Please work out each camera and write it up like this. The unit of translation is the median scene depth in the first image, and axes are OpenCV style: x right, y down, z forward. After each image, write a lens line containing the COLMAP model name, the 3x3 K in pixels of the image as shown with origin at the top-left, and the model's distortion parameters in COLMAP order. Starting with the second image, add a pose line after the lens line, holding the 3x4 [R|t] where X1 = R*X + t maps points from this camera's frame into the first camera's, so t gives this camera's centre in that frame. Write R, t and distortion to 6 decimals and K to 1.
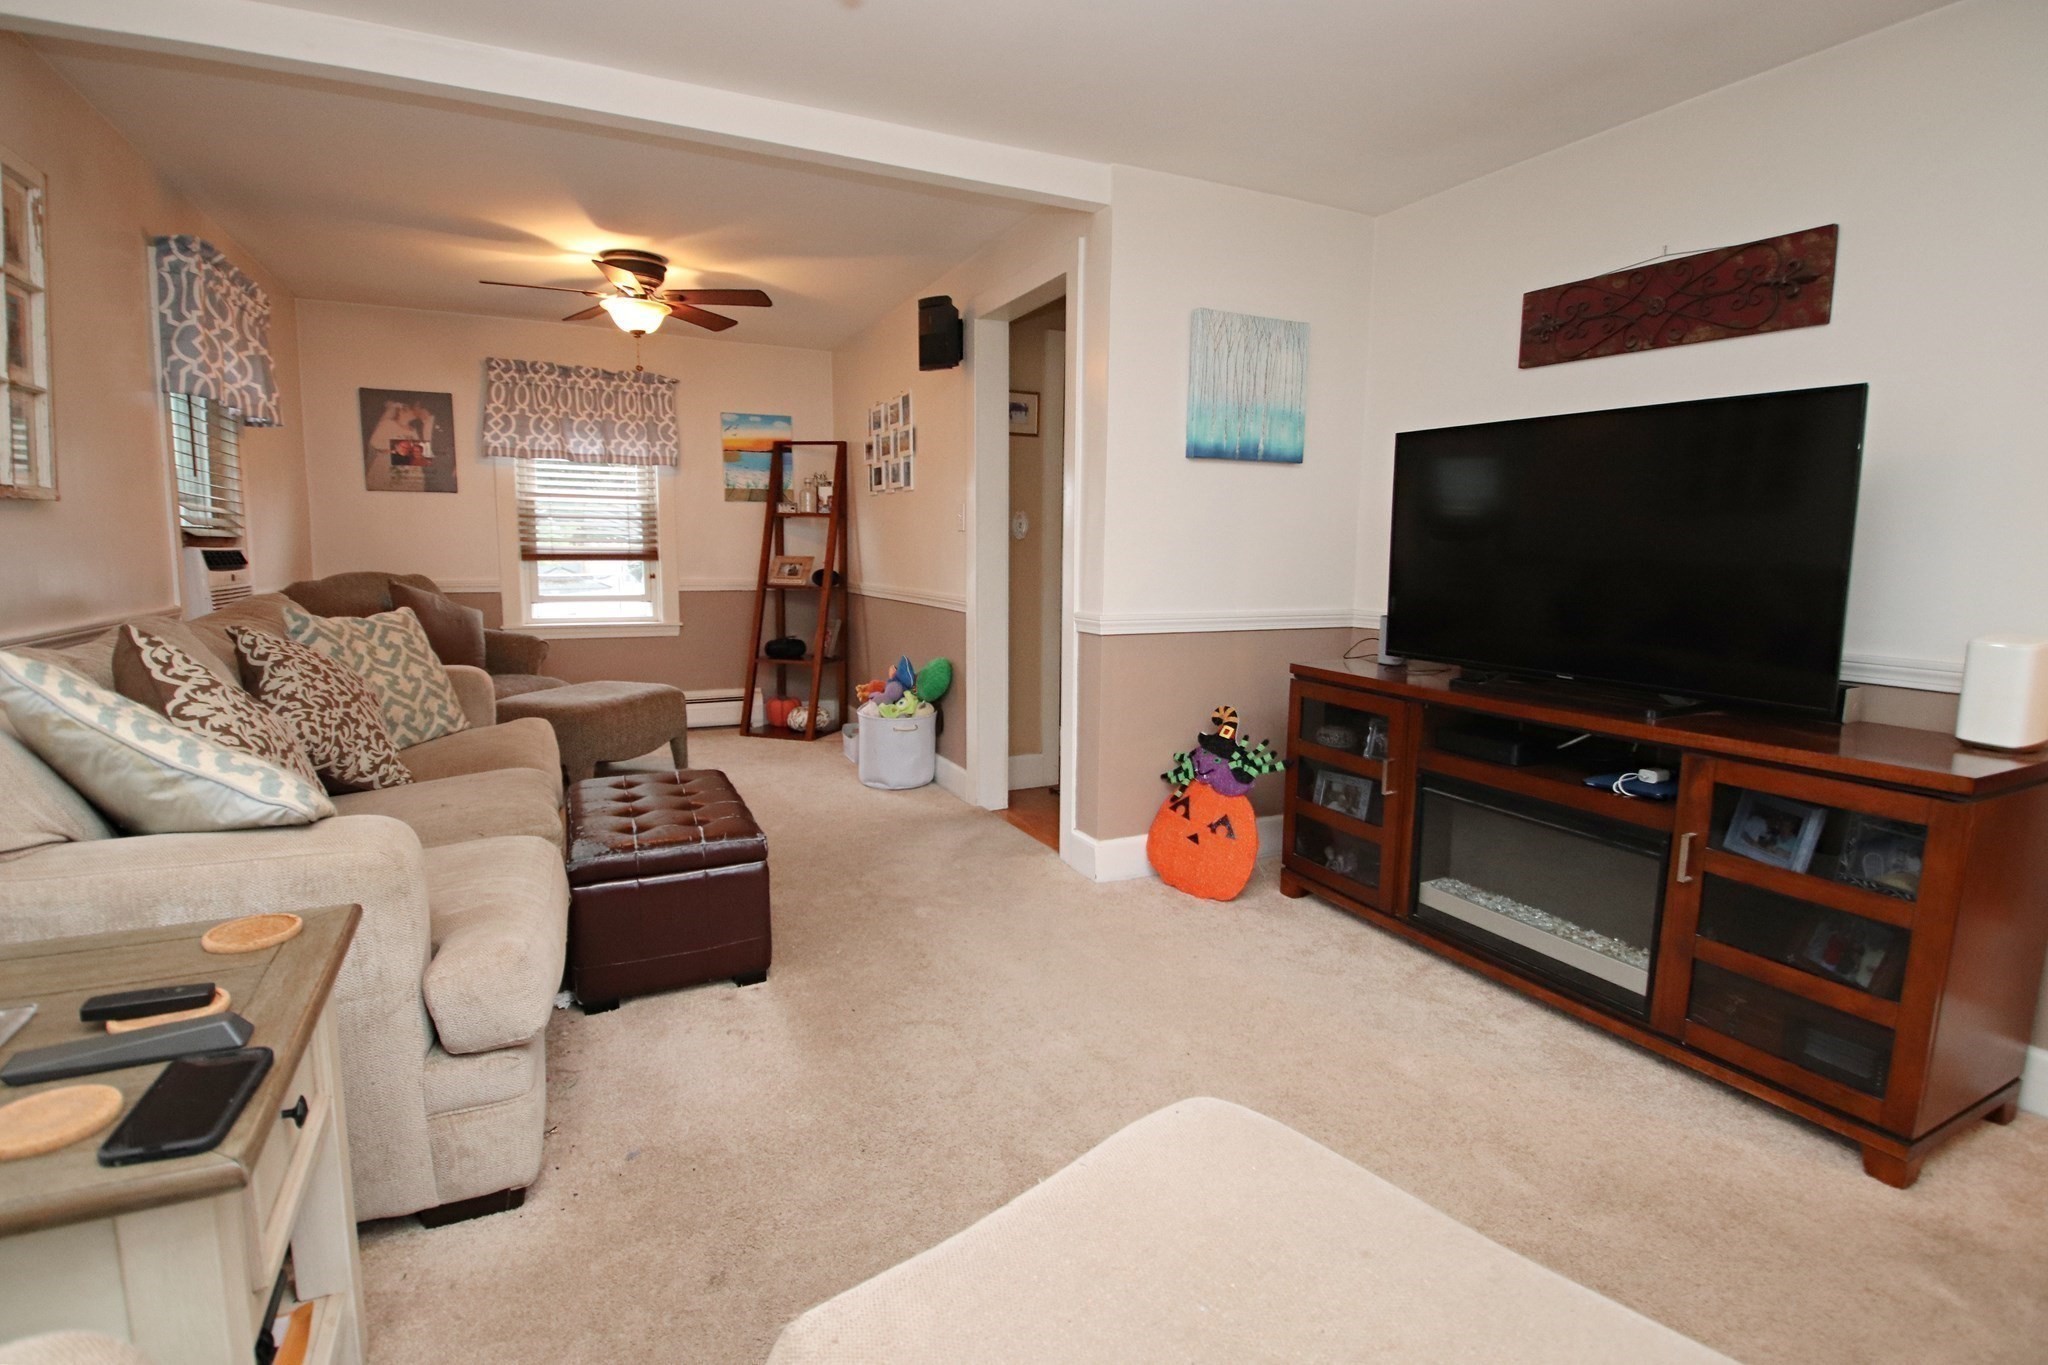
lens RADIAL K [[962.5, 0, 1014.6], [0, 962.5, 669.2], [0, 0, 1]] dist [-0.015049, -0.009532]
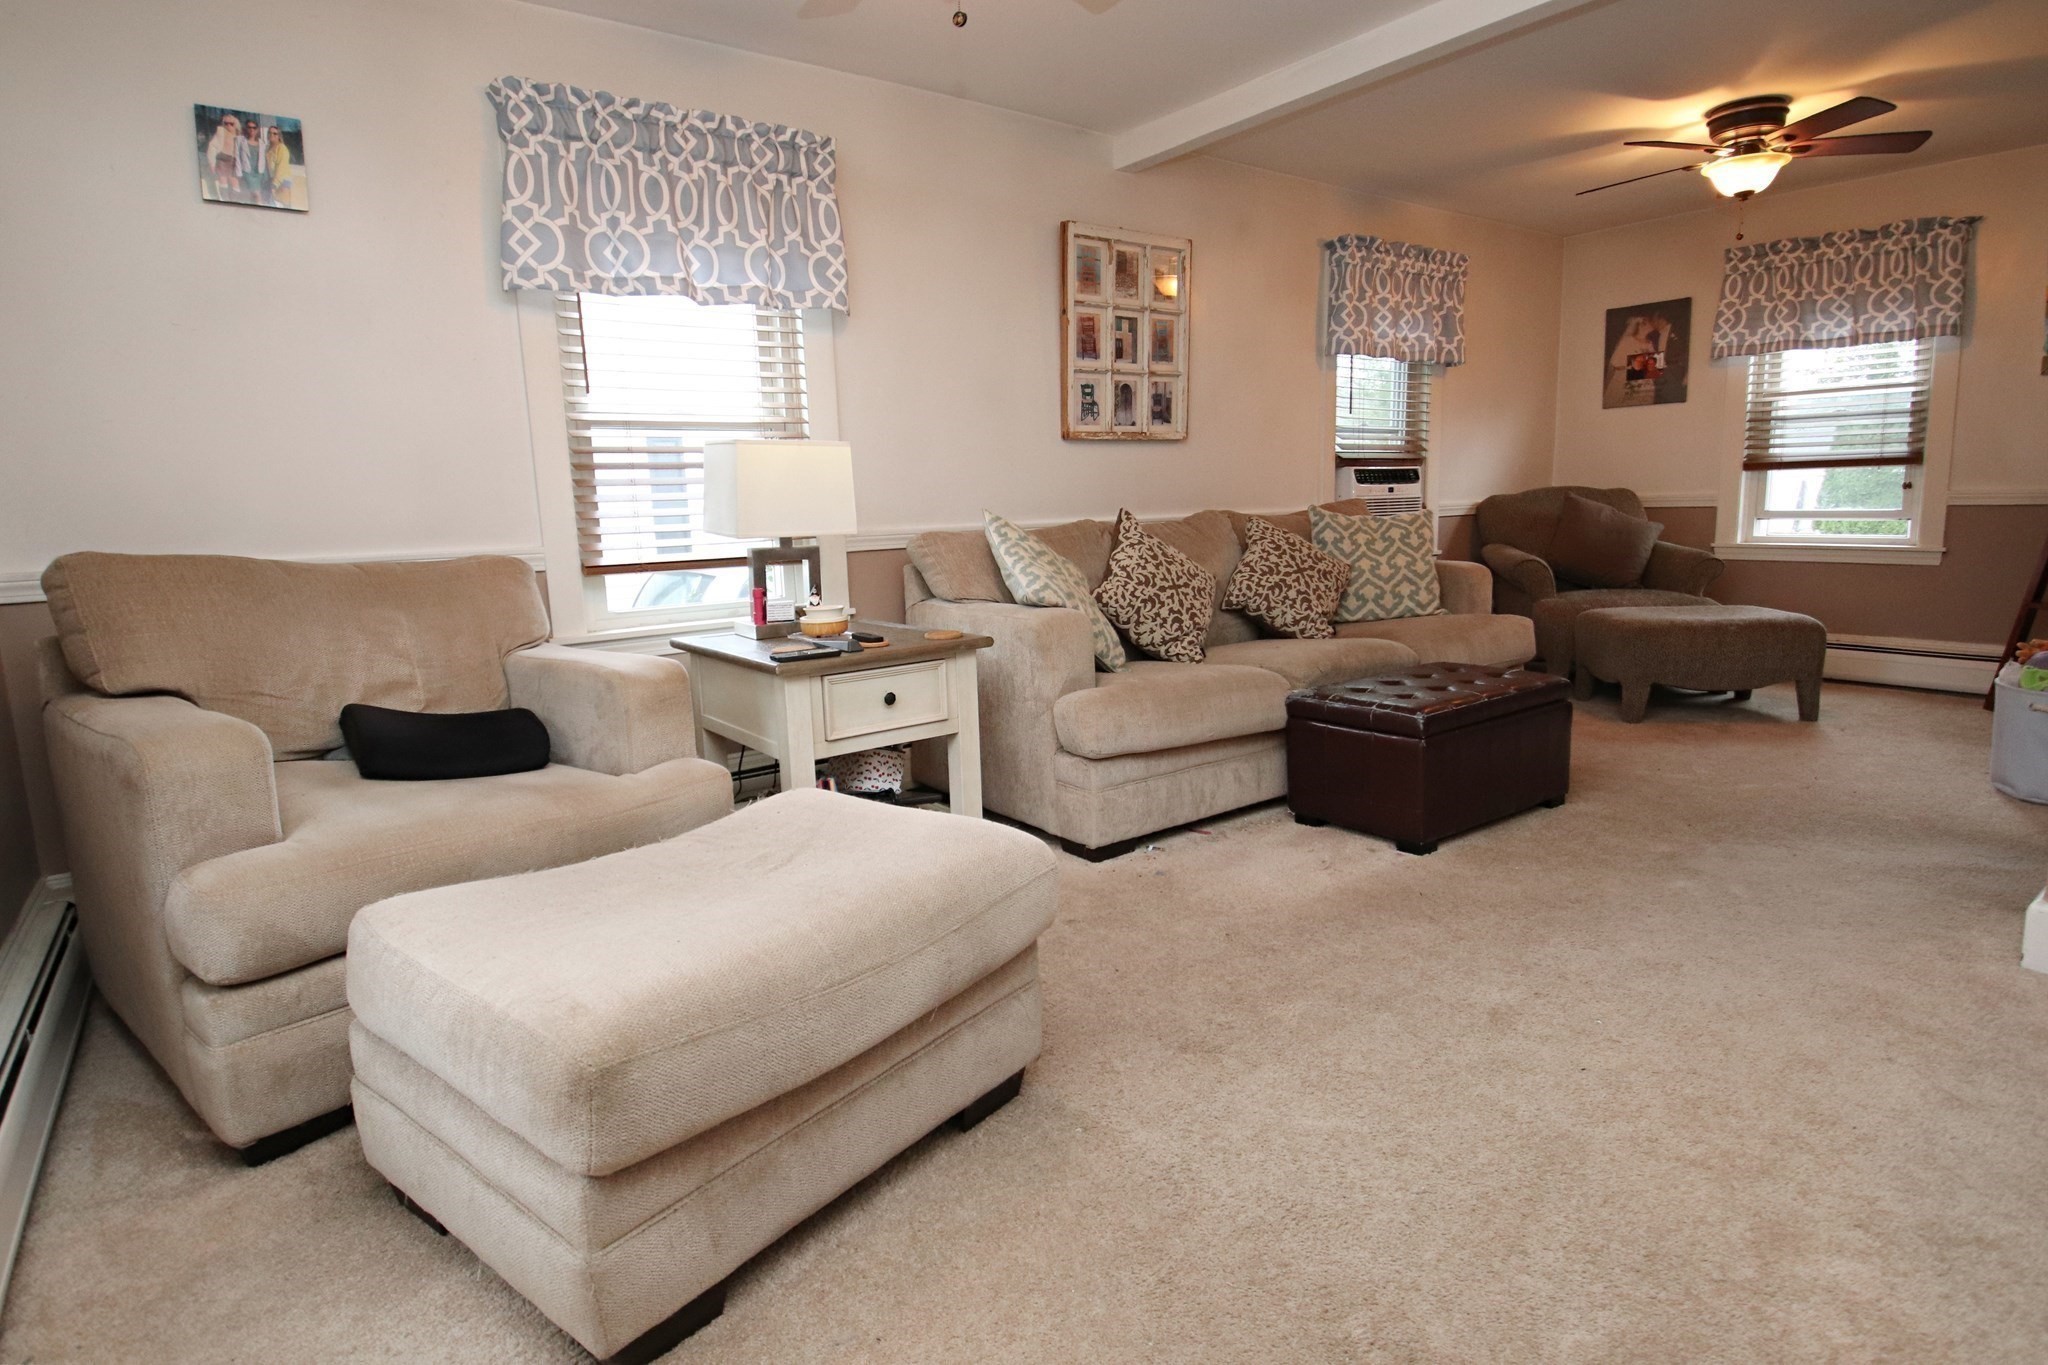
lens RADIAL K [[1065.3, 0, 1020.1], [0, 1065.3, 678.1], [0, 0, 1]] dist [-0.018162, -0.003590]
pose [[0.184868, 0.145445, -0.971941, 0.367728], [-0.087663, 0.987486, 0.131097, 0.008687], [0.978846, 0.060968, 0.195304, 0.159463]]
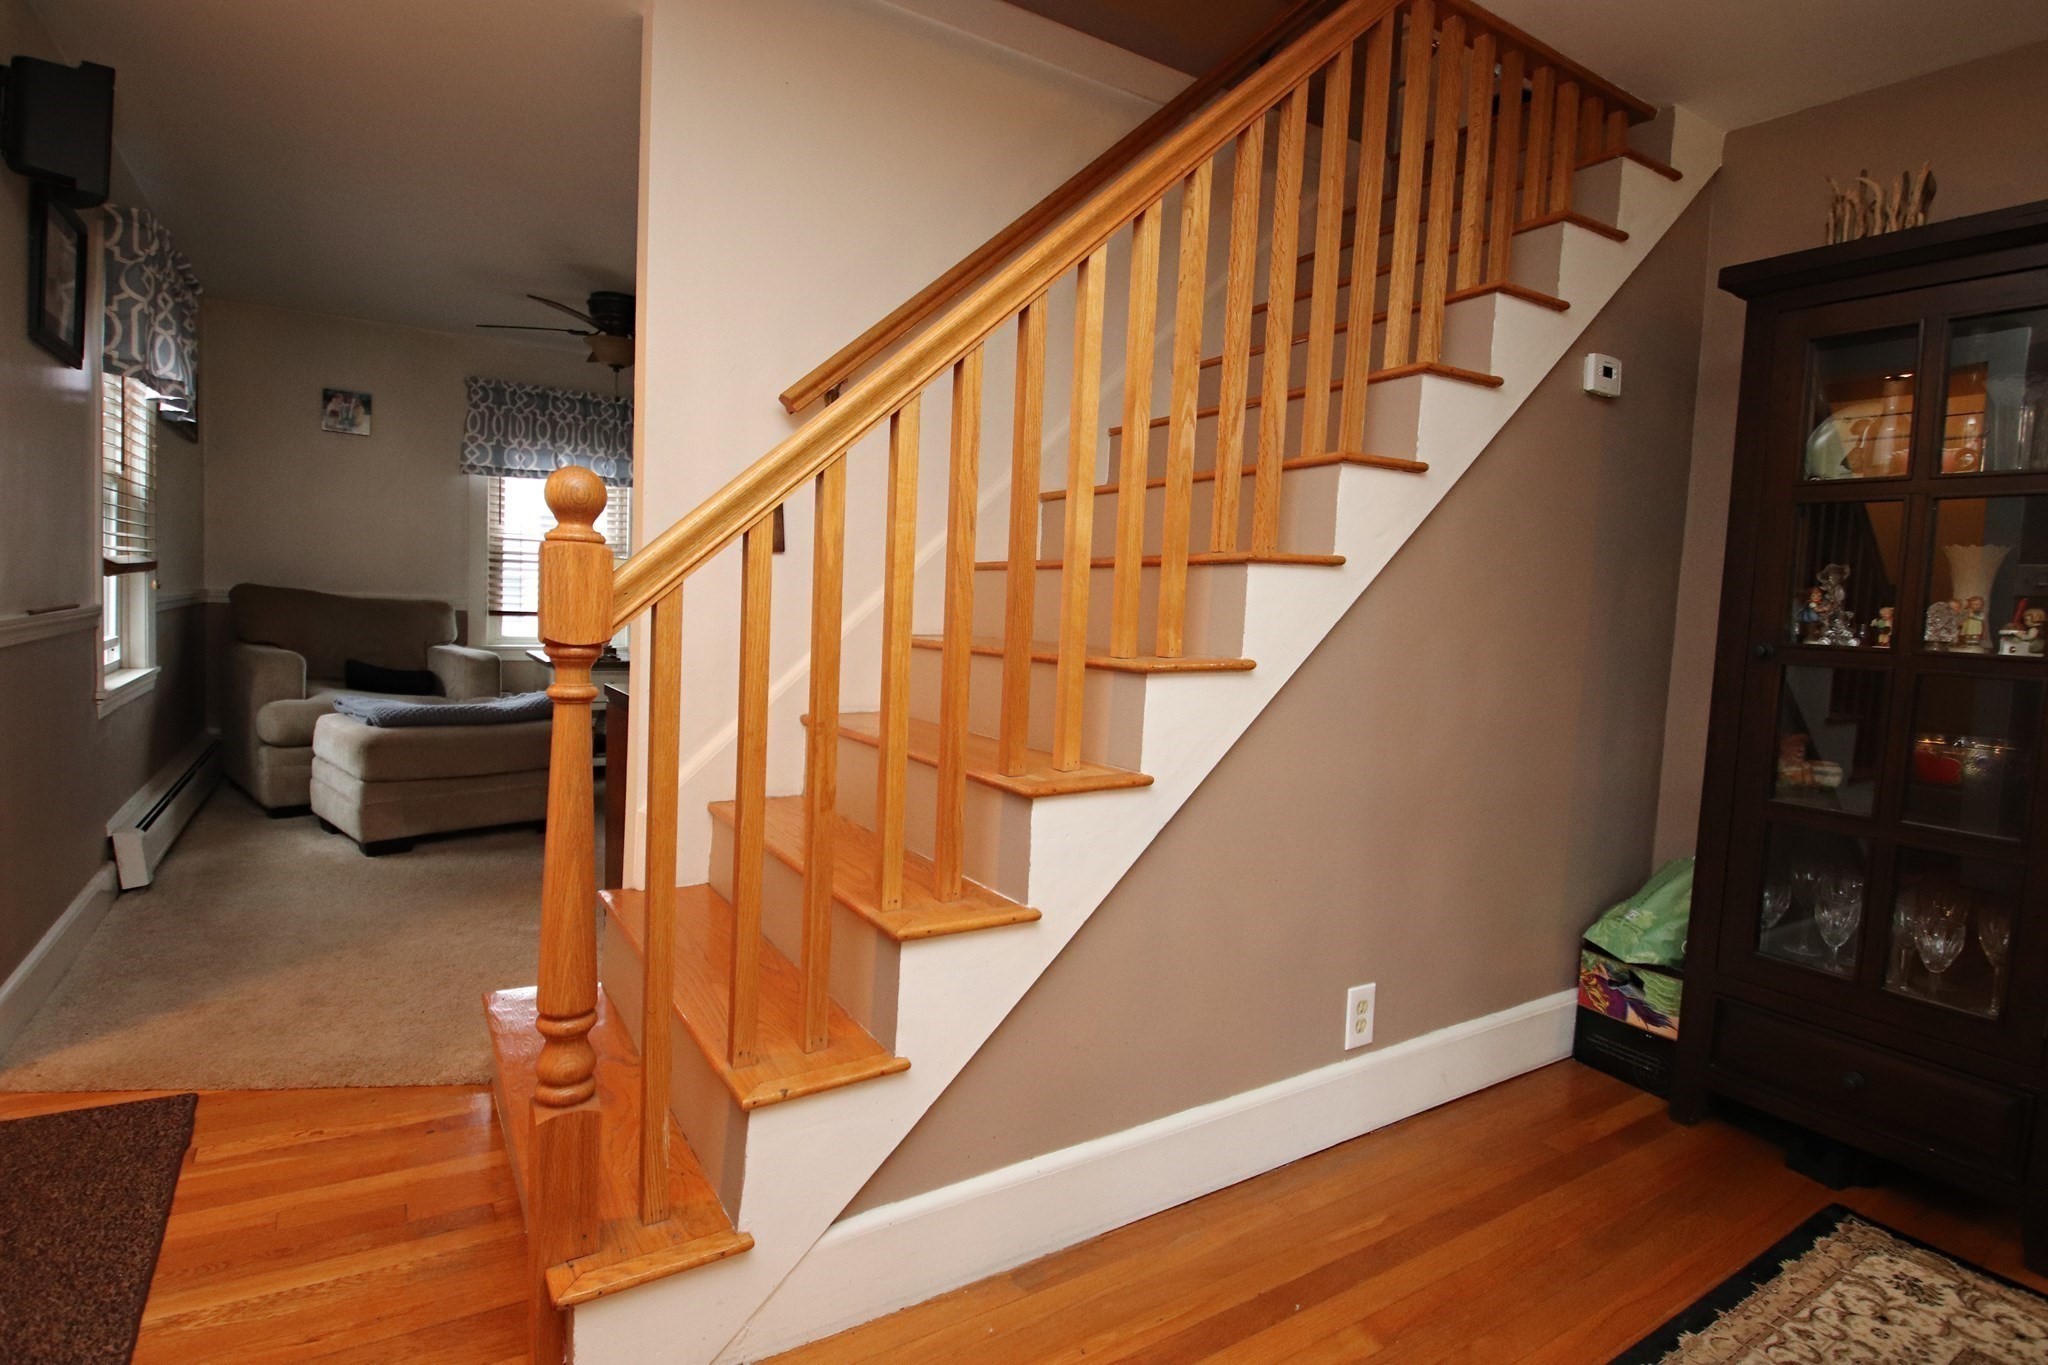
lens RADIAL K [[962.5, 0, 1012.9], [0, 962.5, 679.8], [0, 0, 1]] dist [-0.015049, -0.009532]
pose [[0.136112, 0.074405, -0.987896, 0.771566], [-0.164656, 0.985006, 0.051501, -0.020916], [0.976915, 0.155653, 0.146322, 0.399764]]
